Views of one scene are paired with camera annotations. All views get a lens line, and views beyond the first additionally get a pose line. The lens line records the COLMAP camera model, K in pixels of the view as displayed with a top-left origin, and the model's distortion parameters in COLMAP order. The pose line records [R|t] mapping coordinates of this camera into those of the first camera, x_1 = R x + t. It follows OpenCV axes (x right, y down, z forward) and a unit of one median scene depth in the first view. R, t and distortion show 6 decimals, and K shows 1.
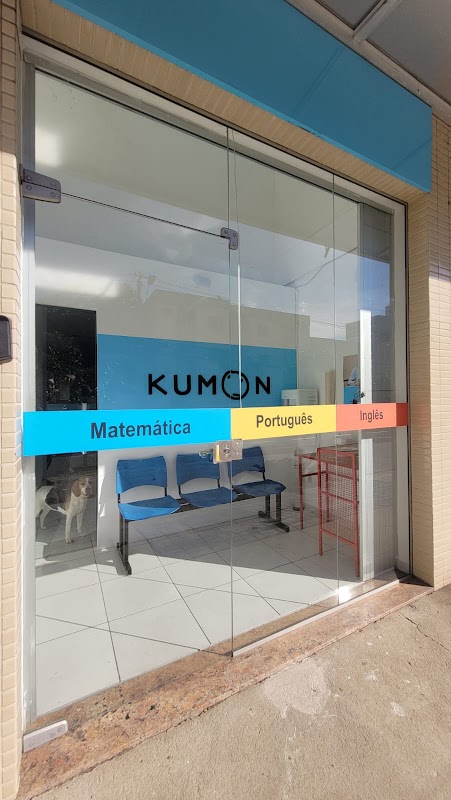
lens RADIAL K [[308.4, 0, 228.4], [0, 308.4, 395.1], [0, 0, 1]] dist [-0.000408, 0.000007]
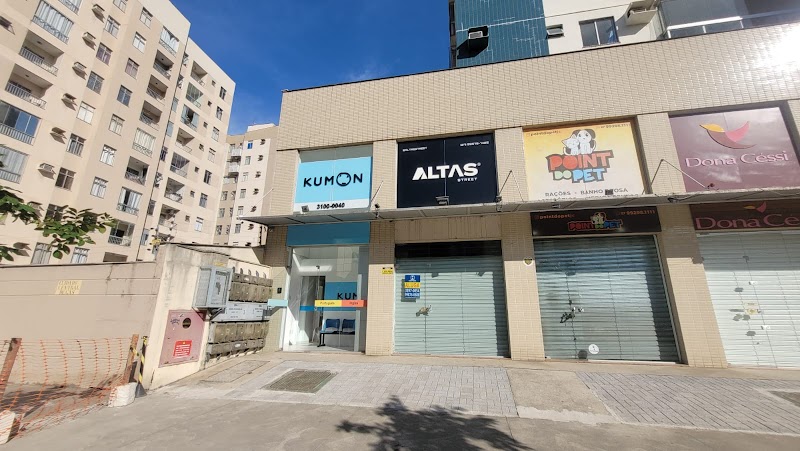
lens RADIAL K [[308.4, 0, 406.8], [0, 308.4, 231.5], [0, 0, 1]] dist [-0.000408, 0.000007]
pose [[0.780788, -0.144338, -0.607896, 3.209543], [-0.009380, 0.970133, -0.242394, 0.116436], [0.624726, 0.194960, 0.756114, -1.534220]]
